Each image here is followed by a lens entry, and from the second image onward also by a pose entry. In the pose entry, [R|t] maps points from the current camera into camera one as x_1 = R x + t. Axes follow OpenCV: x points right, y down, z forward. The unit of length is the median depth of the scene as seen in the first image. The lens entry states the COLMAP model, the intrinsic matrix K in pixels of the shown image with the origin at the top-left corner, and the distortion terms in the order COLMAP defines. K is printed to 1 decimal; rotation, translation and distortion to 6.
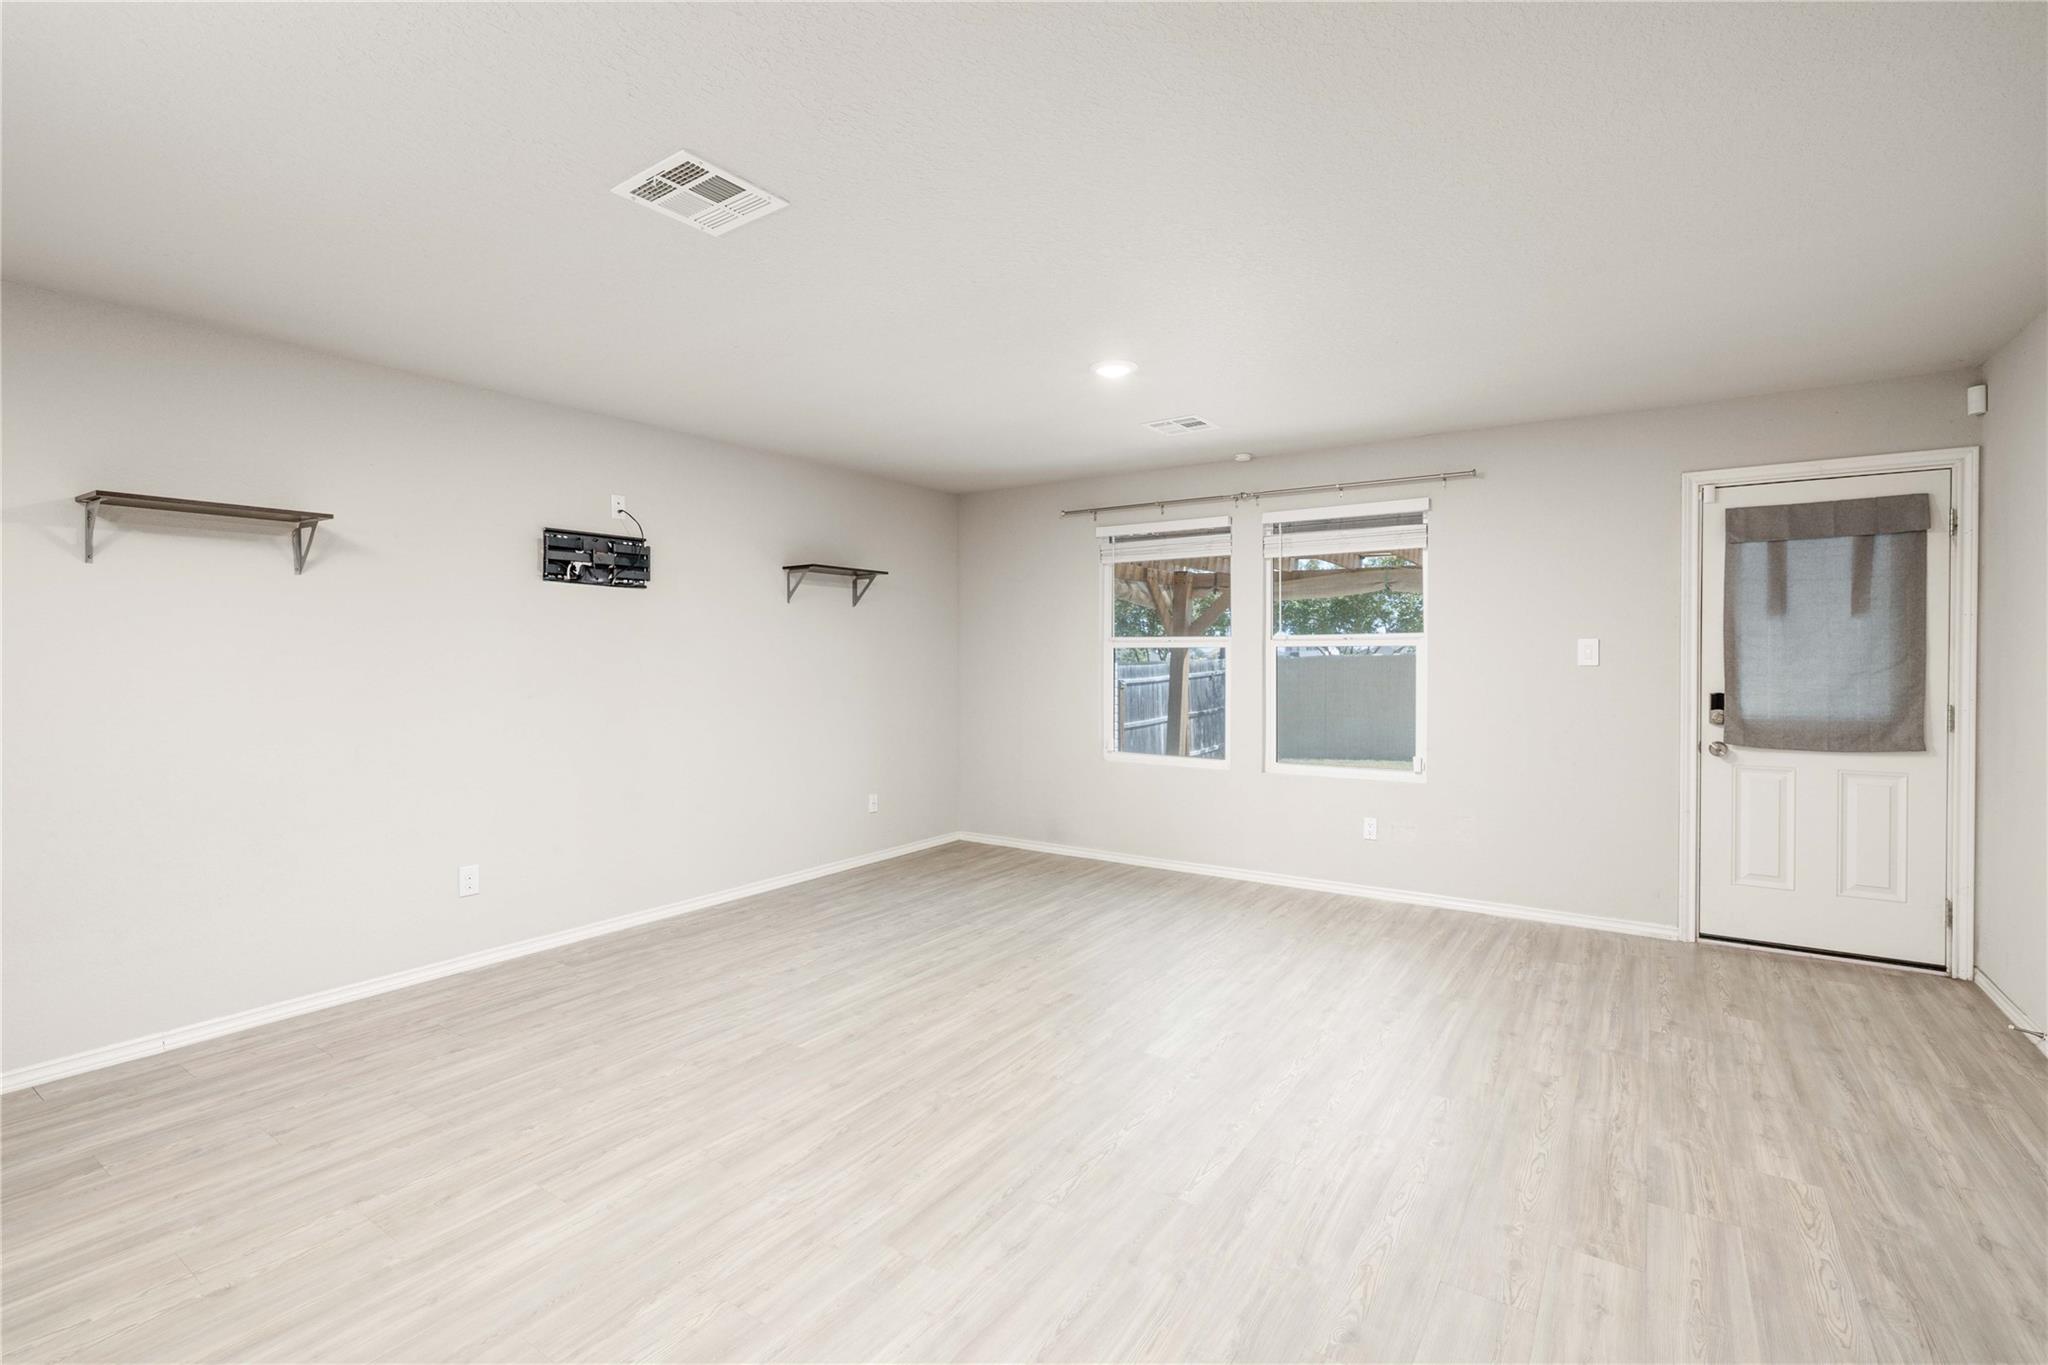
lens RADIAL K [[931.3, 0, 1021.8], [0, 931.3, 661.8], [0, 0, 1]] dist [-0.005070, 0.002158]
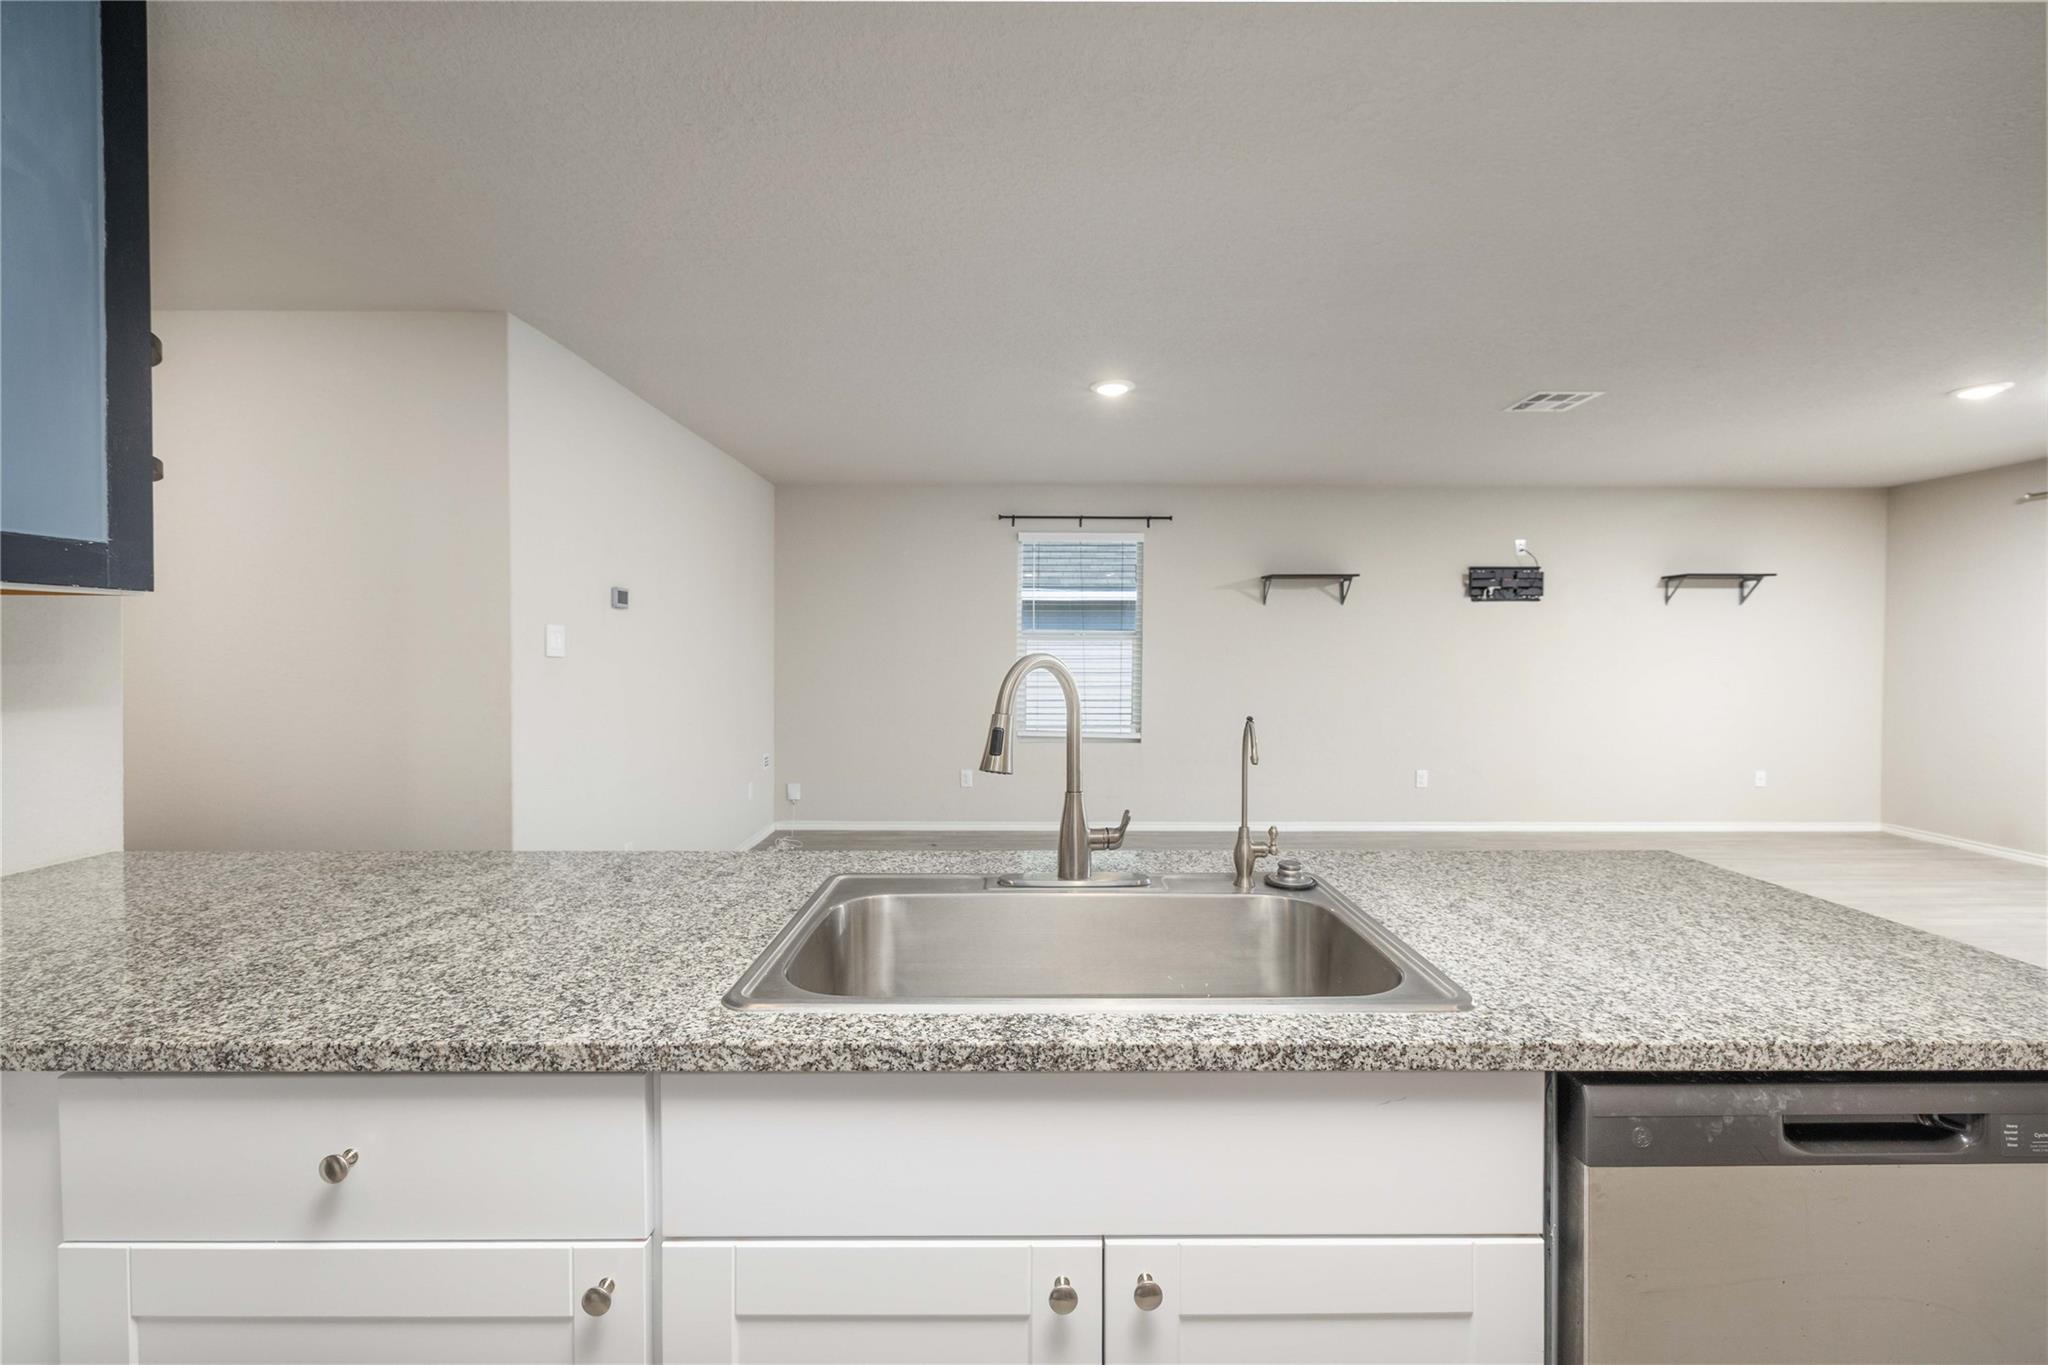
lens RADIAL K [[864.2, 0, 1023.3], [0, 864.2, 659.1], [0, 0, 1]] dist [0.003610, 0.000183]
pose [[0.573717, 0.012072, -0.818964, 0.267073], [-0.008165, 0.999926, 0.009020, 0.006596], [0.819013, 0.001512, 0.573773, -0.483486]]
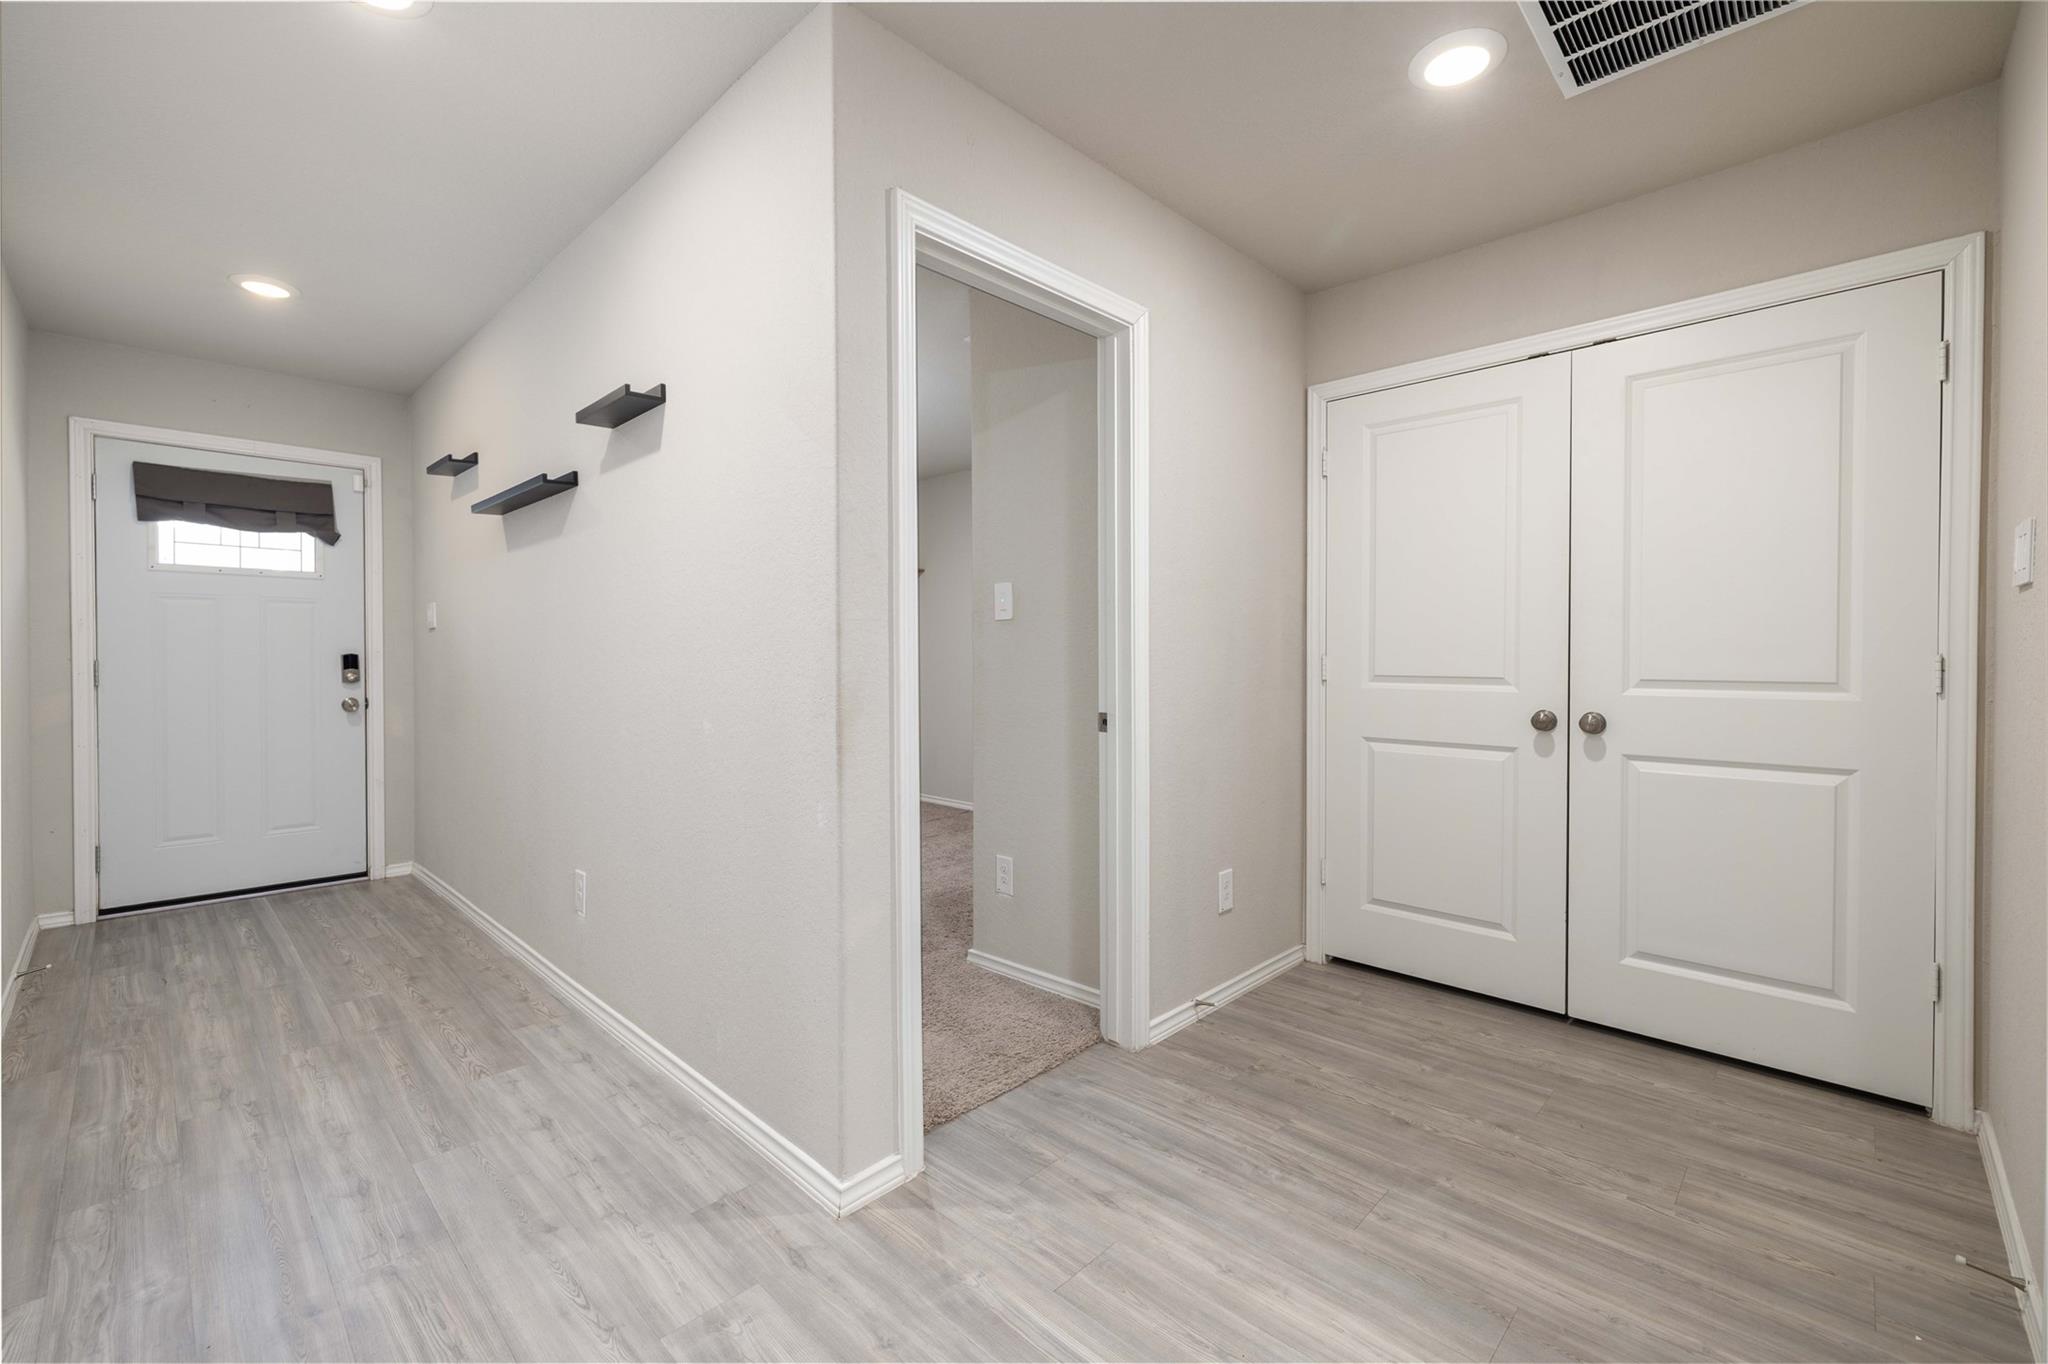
lens RADIAL K [[864.2, 0, 1029.1], [0, 864.2, 668.1], [0, 0, 1]] dist [0.003610, 0.000183]
pose [[0.193592, -0.017299, 0.980930, 0.307813], [0.010039, 0.999827, 0.015651, 0.035065], [-0.981031, 0.006818, 0.193732, 1.348475]]
